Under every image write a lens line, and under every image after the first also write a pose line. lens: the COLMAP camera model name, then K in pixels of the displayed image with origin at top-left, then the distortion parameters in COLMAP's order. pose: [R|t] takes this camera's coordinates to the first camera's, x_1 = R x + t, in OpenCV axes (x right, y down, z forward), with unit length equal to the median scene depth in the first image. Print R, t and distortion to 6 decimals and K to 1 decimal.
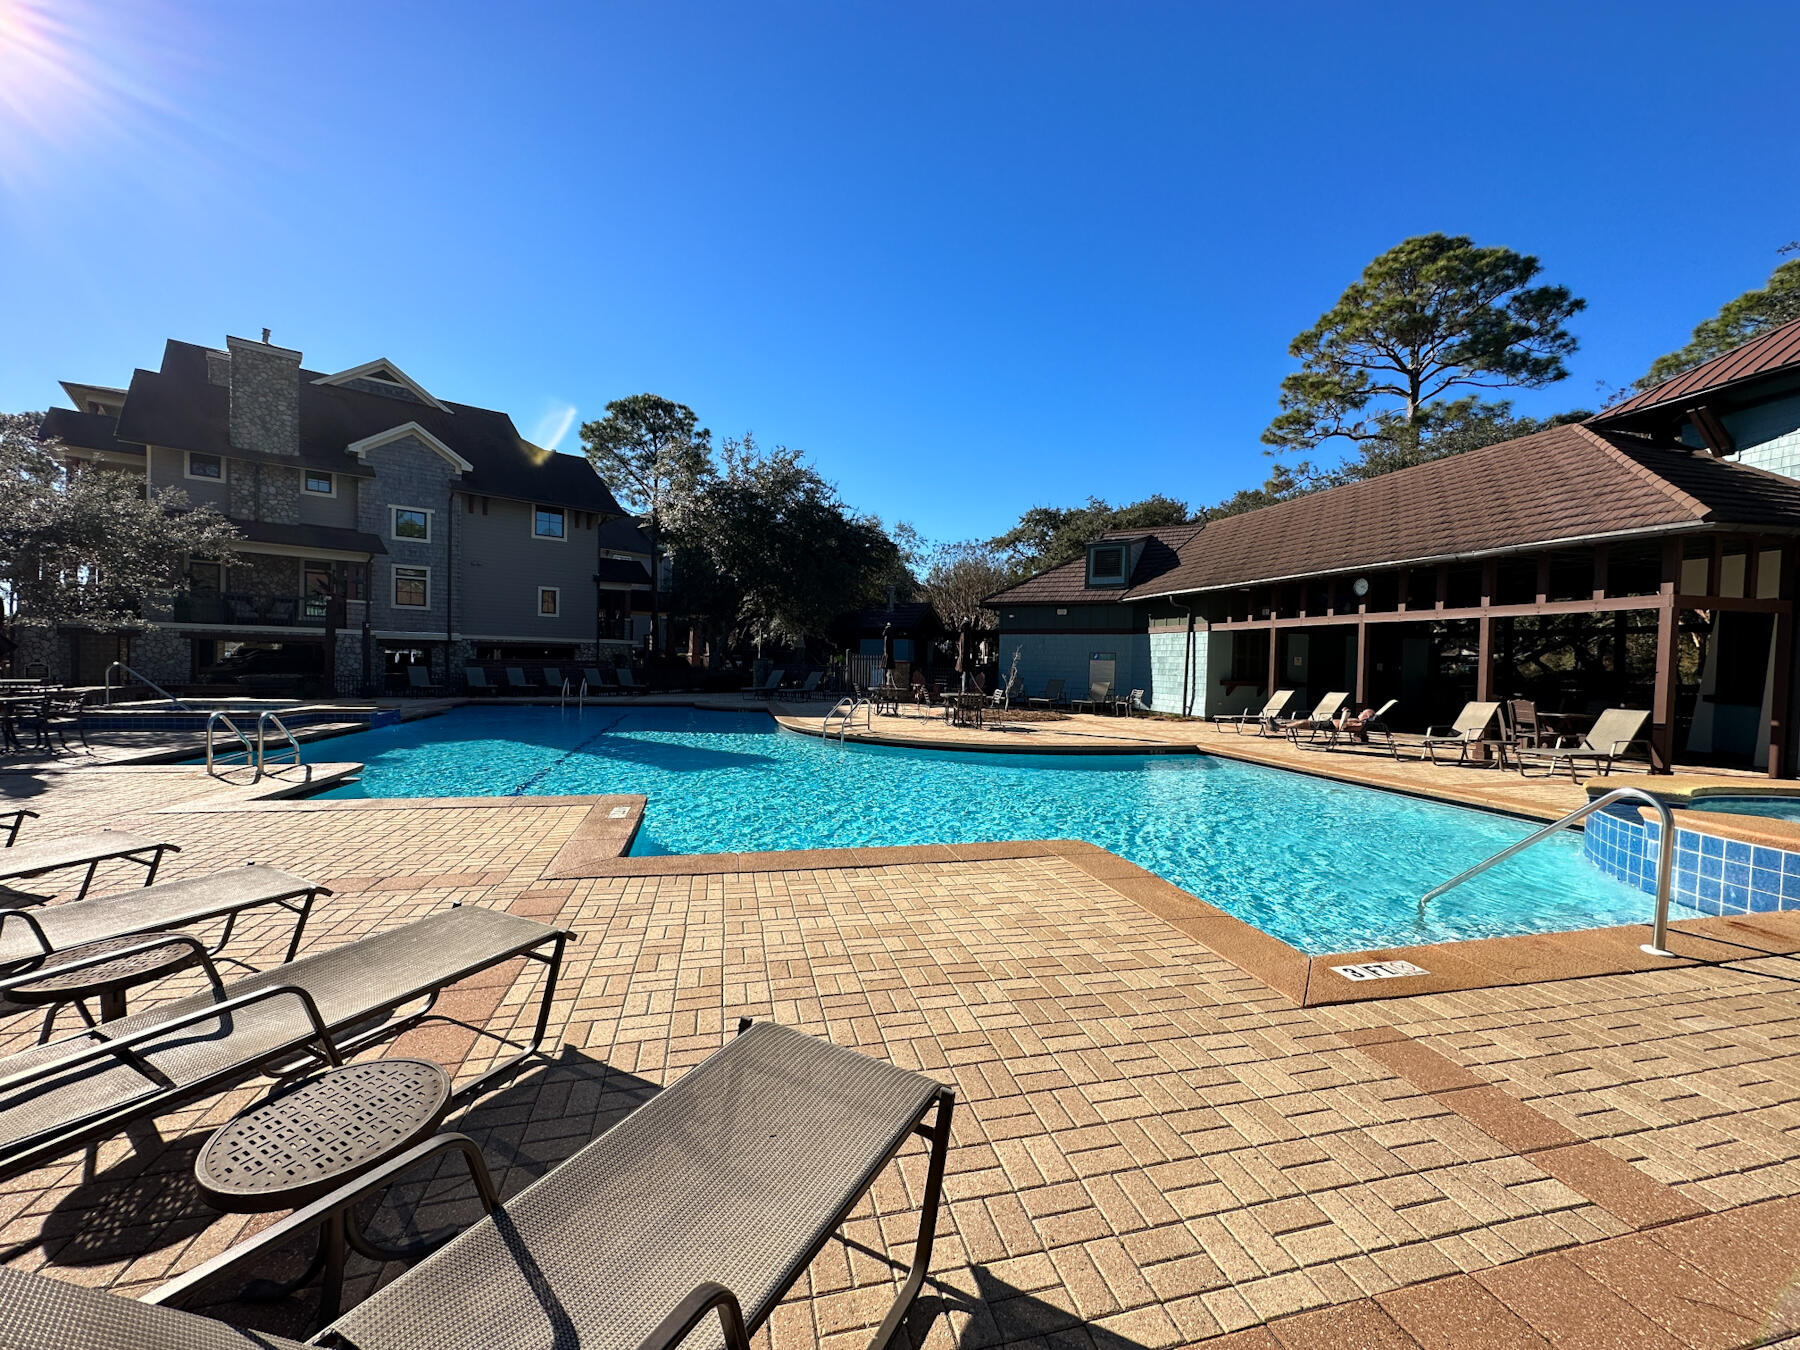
lens RADIAL K [[734.0, 0, 900.0], [0, 734.0, 675.0], [0, 0, 1]] dist [0.001219, -0.000114]
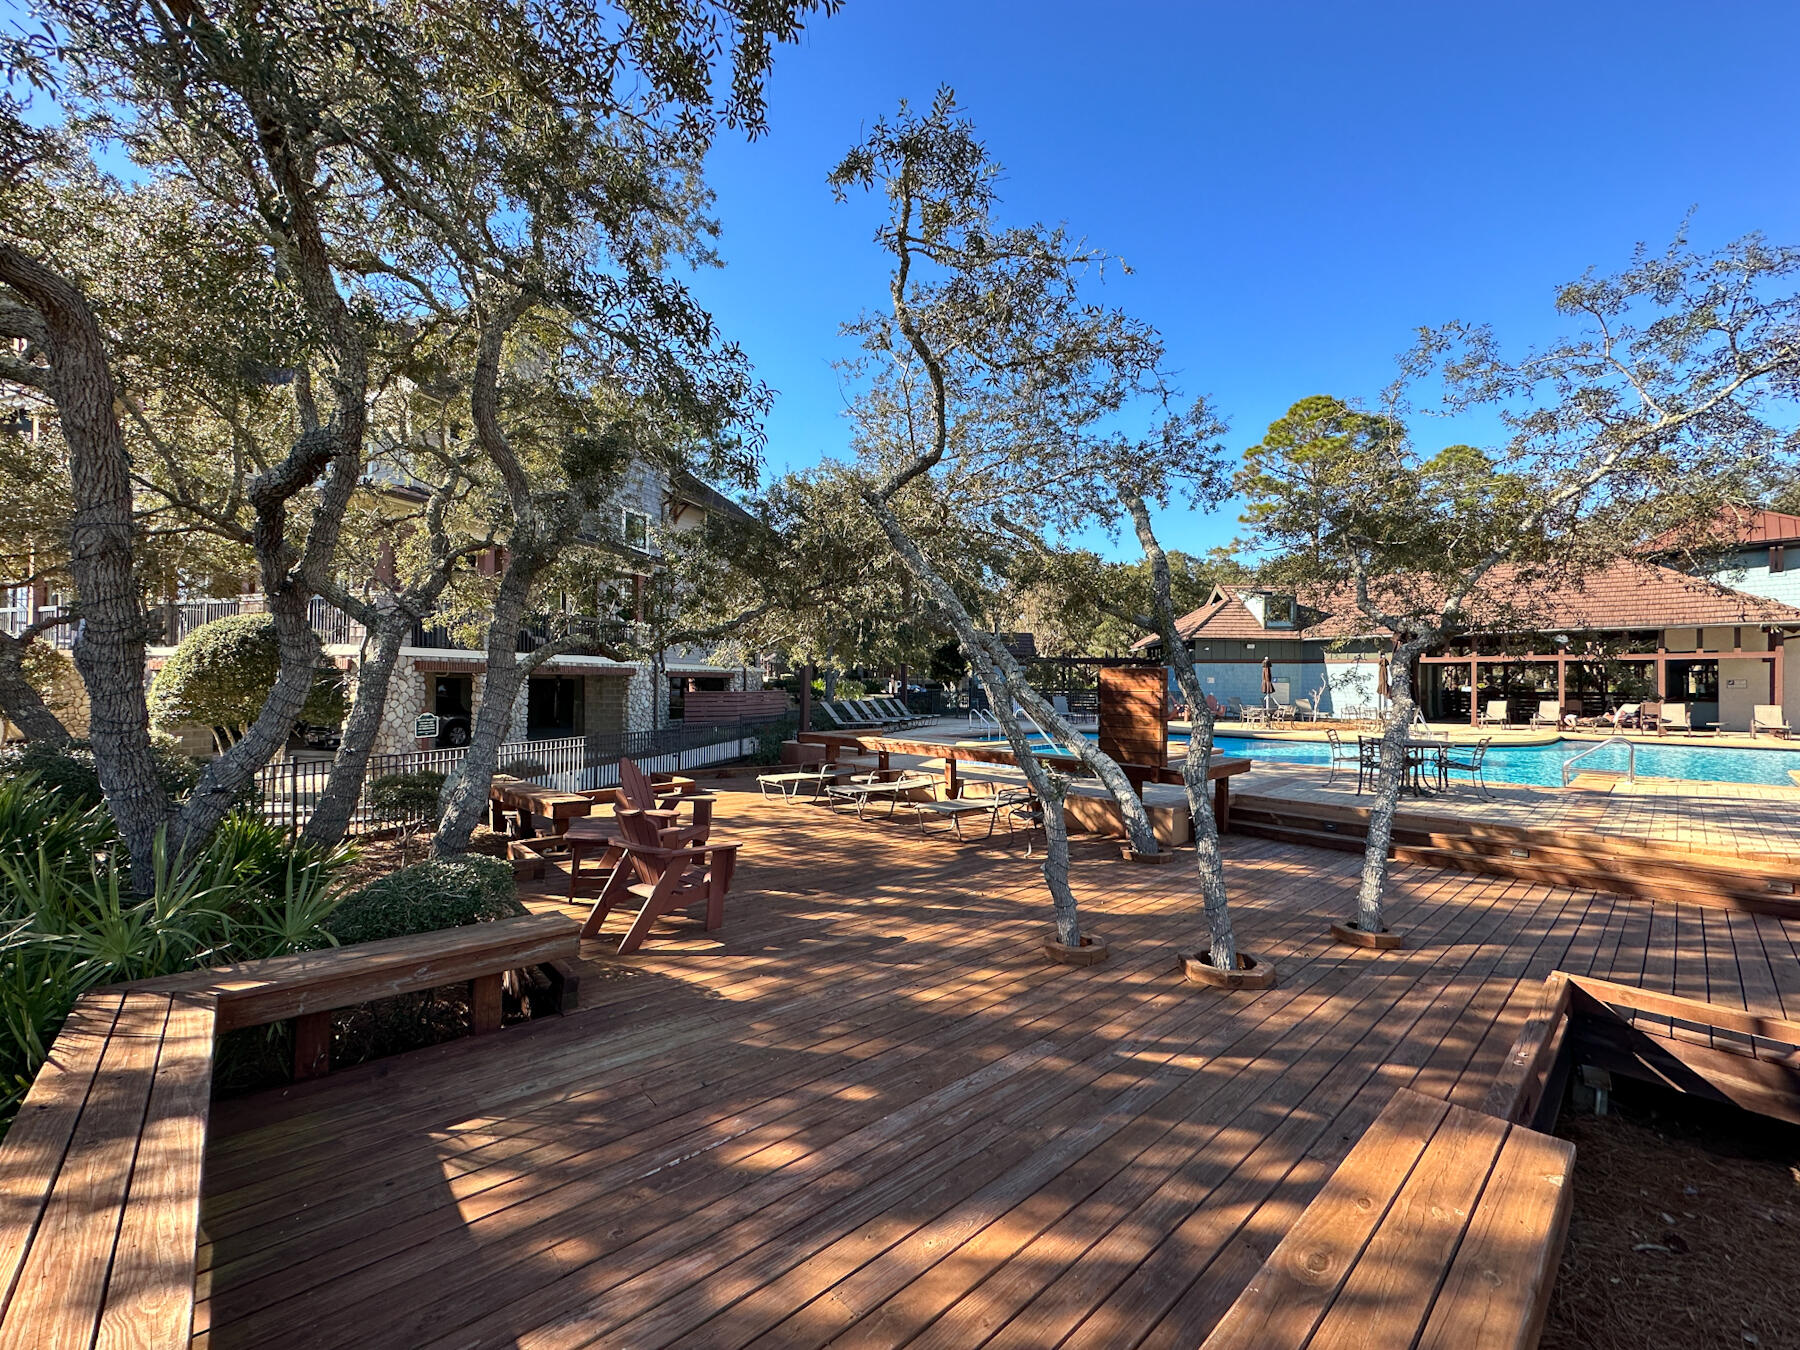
lens RADIAL K [[714.9, 0, 929.4], [0, 714.9, 685.1], [0, 0, 1]] dist [0.000976, 0.000060]
pose [[0.865607, -0.017809, 0.500406, -1.007308], [0.022463, 0.999742, -0.003276, -0.028132], [-0.500219, 0.014076, 0.865784, 0.192169]]
